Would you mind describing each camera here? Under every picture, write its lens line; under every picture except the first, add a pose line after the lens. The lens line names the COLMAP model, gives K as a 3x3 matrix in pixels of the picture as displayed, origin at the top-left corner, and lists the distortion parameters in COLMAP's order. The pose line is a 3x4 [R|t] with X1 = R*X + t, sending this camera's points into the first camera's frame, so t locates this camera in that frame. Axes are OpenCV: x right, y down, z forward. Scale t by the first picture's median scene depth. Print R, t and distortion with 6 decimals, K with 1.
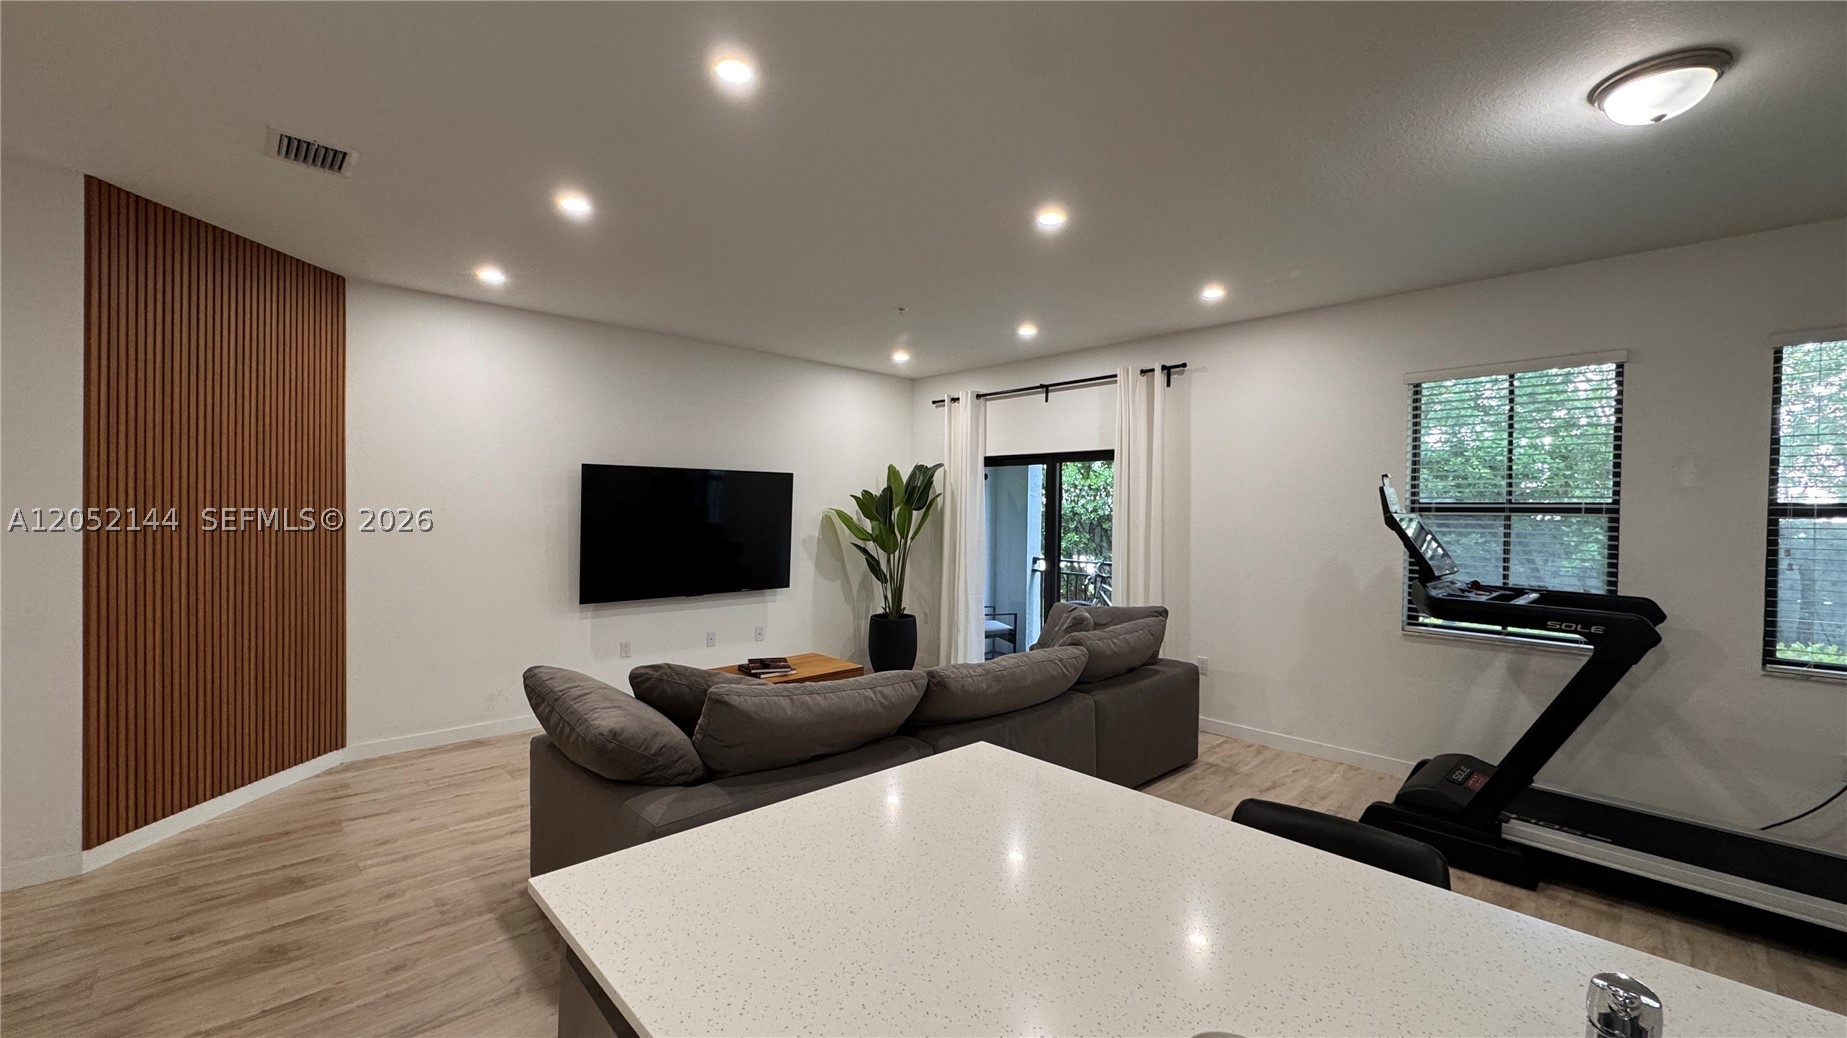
lens RADIAL K [[735.6, 0, 921.6], [0, 735.6, 518.0], [0, 0, 1]] dist [-0.003469, 0.000158]
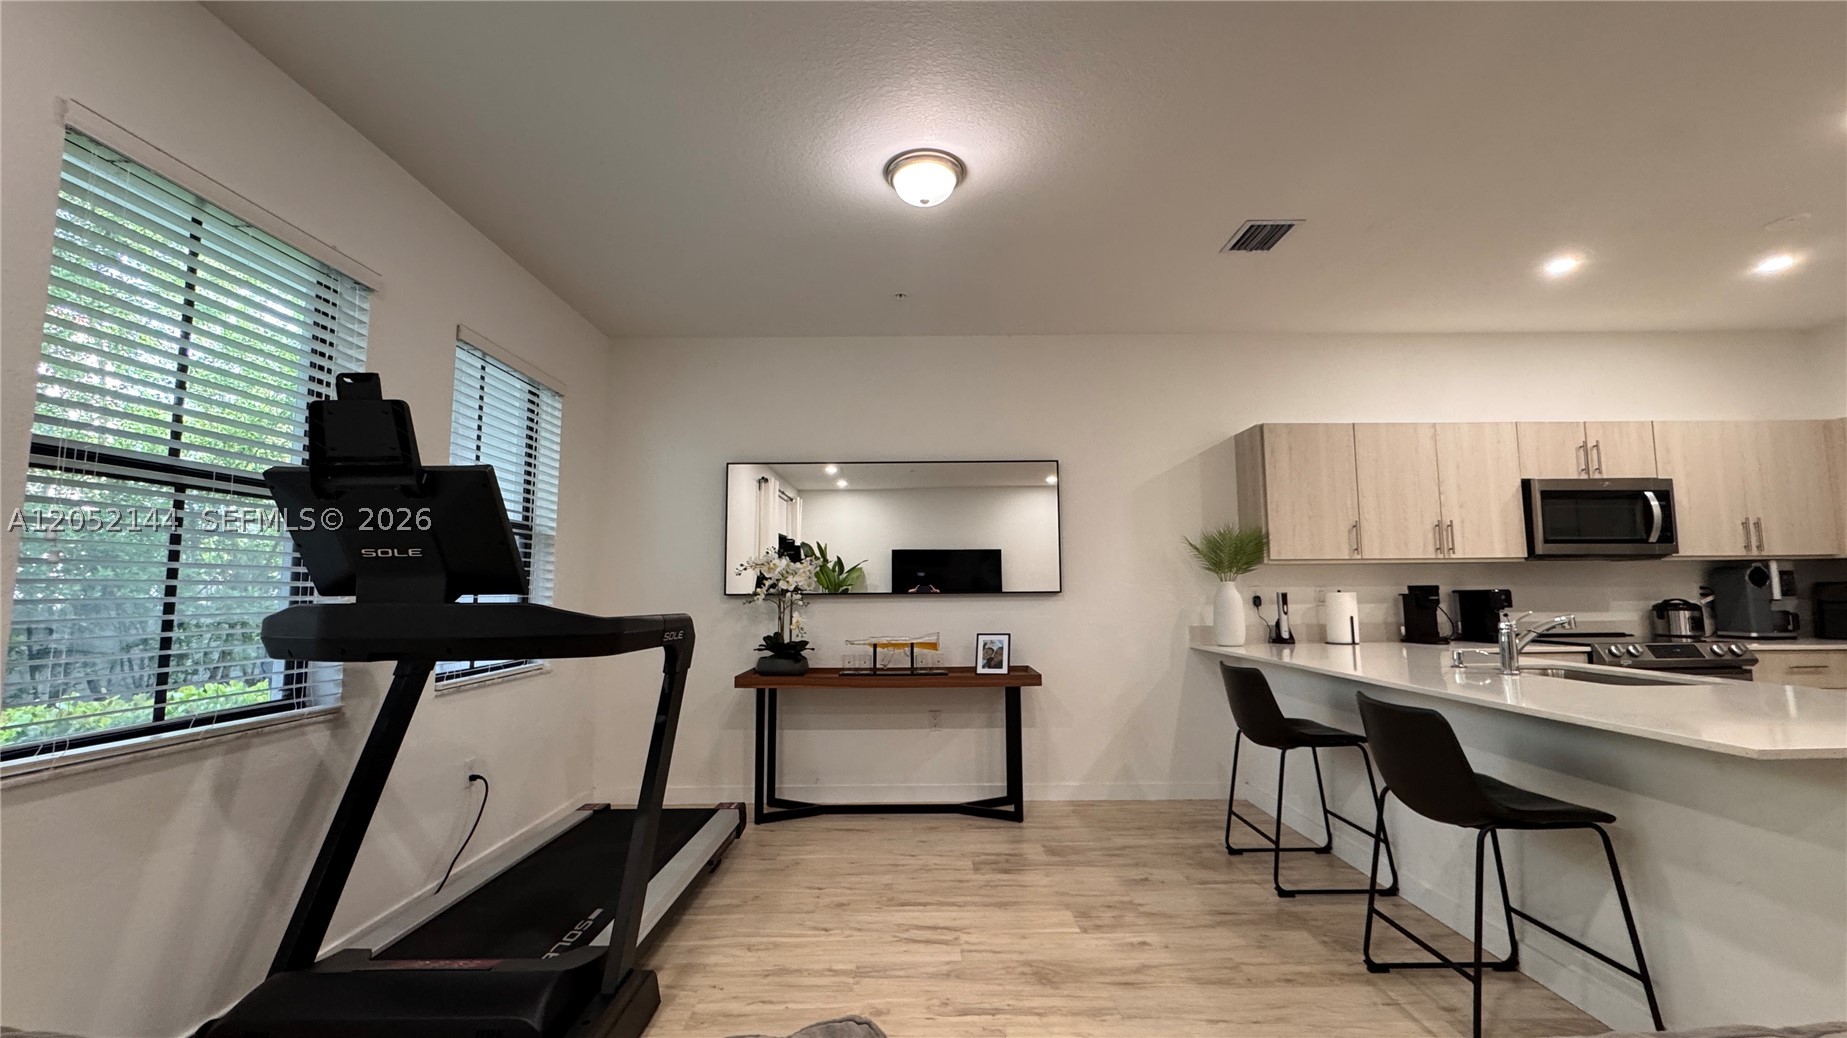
lens RADIAL K [[735.6, 0, 921.6], [0, 735.6, 518.0], [0, 0, 1]] dist [-0.003469, 0.000158]
pose [[-0.728342, 0.061202, 0.682475, 0.075718], [0.006372, 0.996565, -0.082569, 0.056273], [-0.685184, -0.055789, -0.726230, 0.912796]]
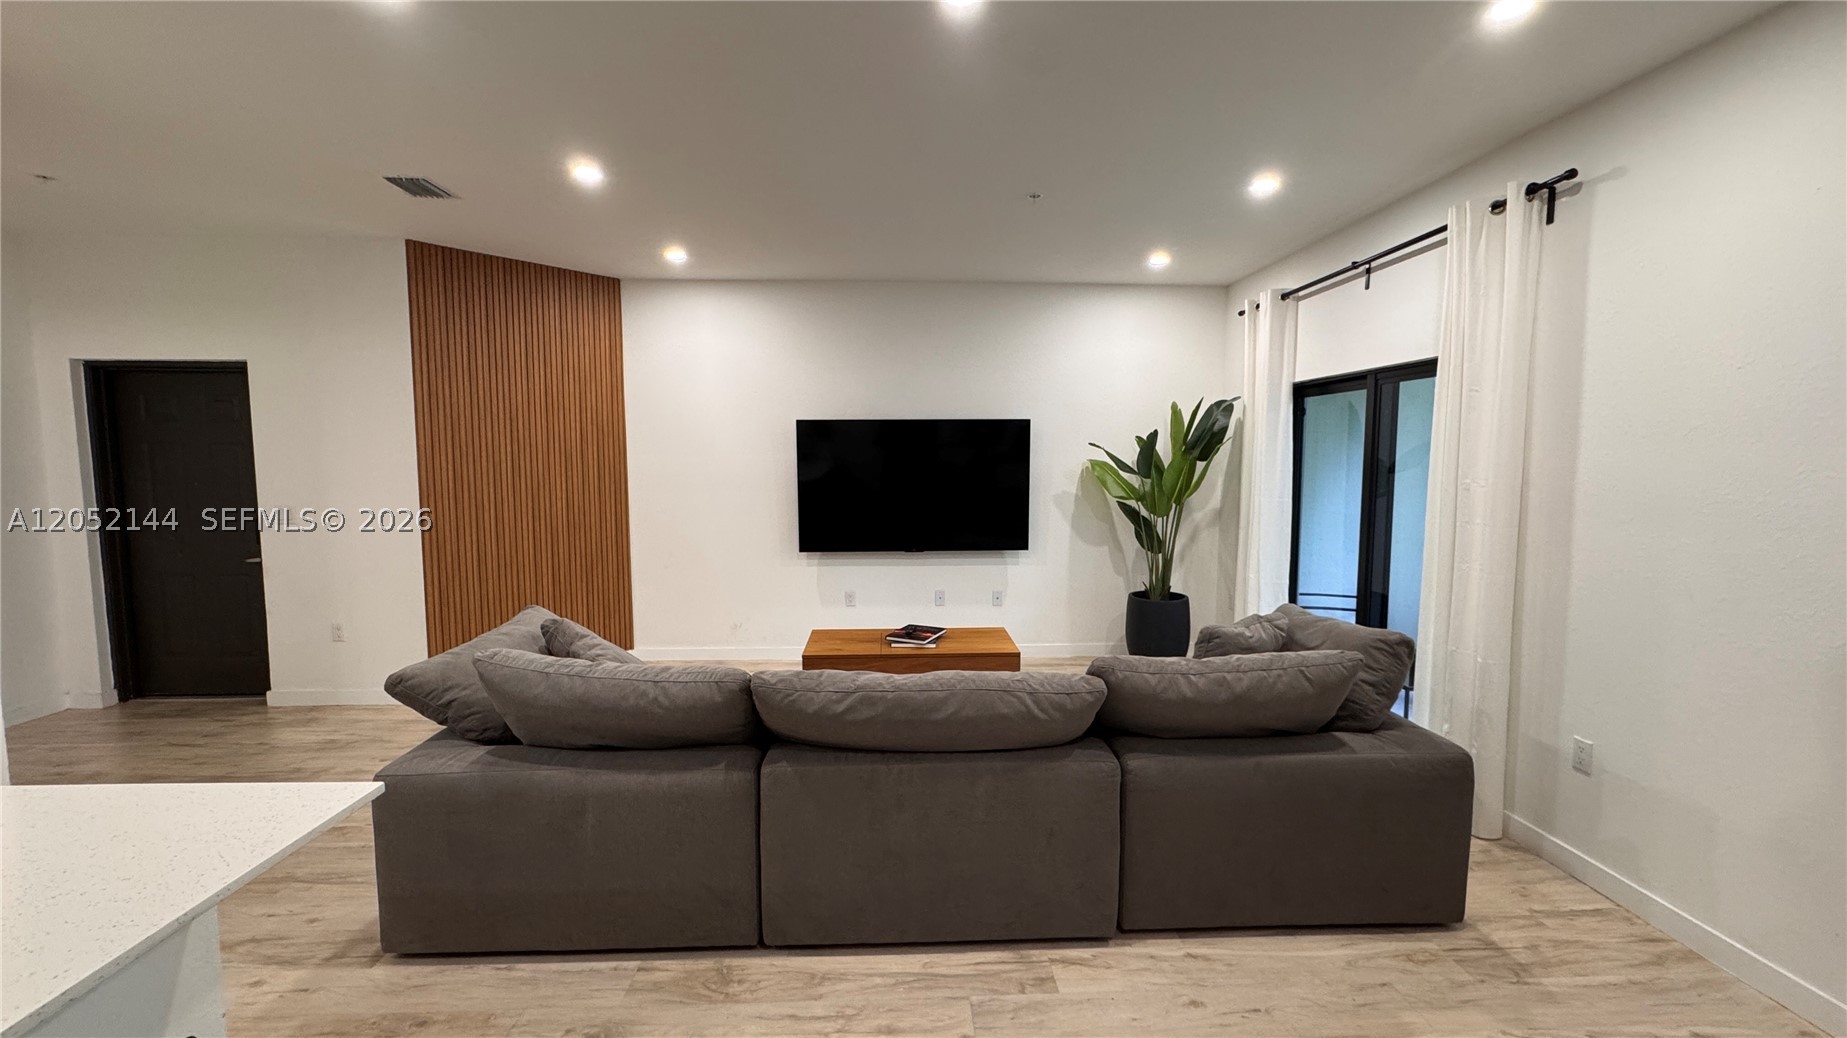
lens RADIAL K [[735.6, 0, 921.6], [0, 735.6, 518.0], [0, 0, 1]] dist [-0.003469, 0.000158]
pose [[0.755079, 0.043226, -0.654207, 0.415618], [0.000715, 0.997769, 0.066752, -0.003980], [0.655633, -0.050871, 0.753364, 0.352607]]
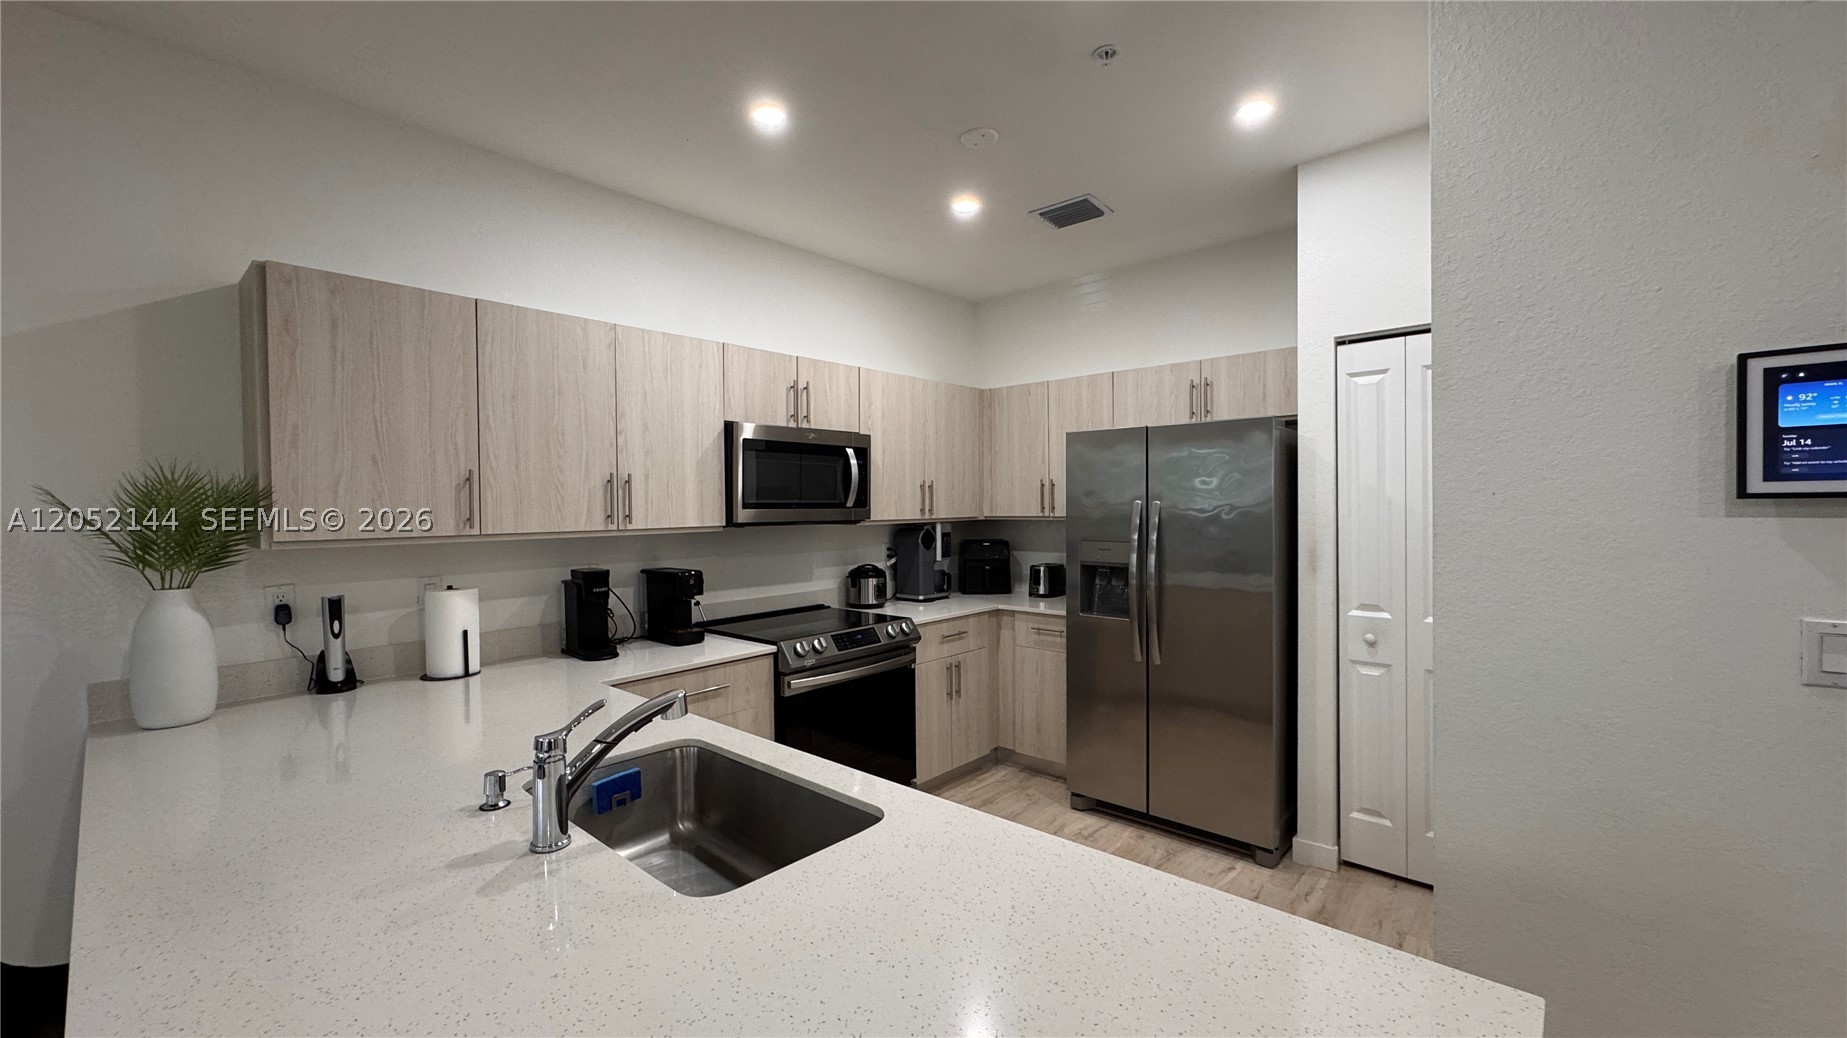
lens RADIAL K [[735.6, 0, 921.6], [0, 735.6, 518.0], [0, 0, 1]] dist [-0.003469, 0.000158]
pose [[-0.996510, 0.000579, -0.083473, 0.026724], [-0.001900, 0.999560, 0.029617, 0.005822], [0.083453, 0.029673, -0.996070, 0.431160]]
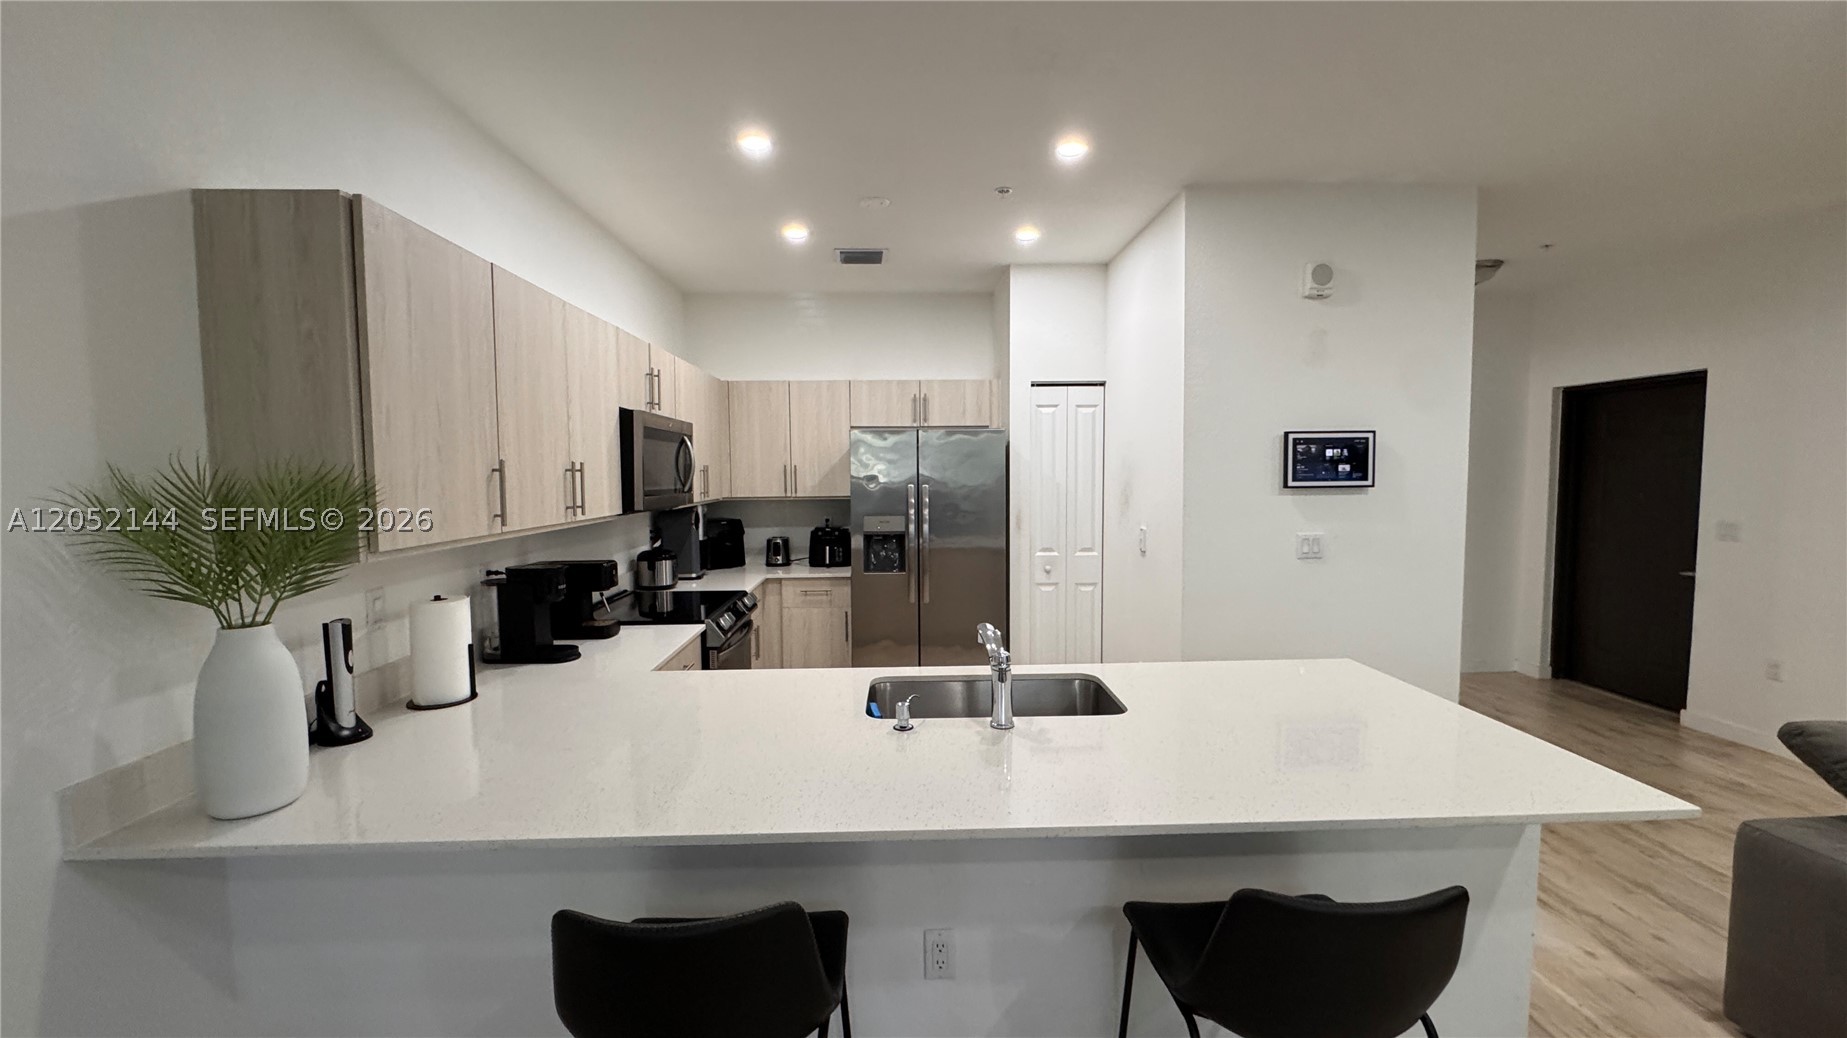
lens RADIAL K [[735.6, 0, 921.6], [0, 735.6, 518.0], [0, 0, 1]] dist [-0.003469, 0.000158]
pose [[-0.664337, 0.041445, -0.746283, 0.479575], [-0.007901, 0.998016, 0.062459, -0.007276], [0.747391, 0.047391, -0.662692, 0.387831]]
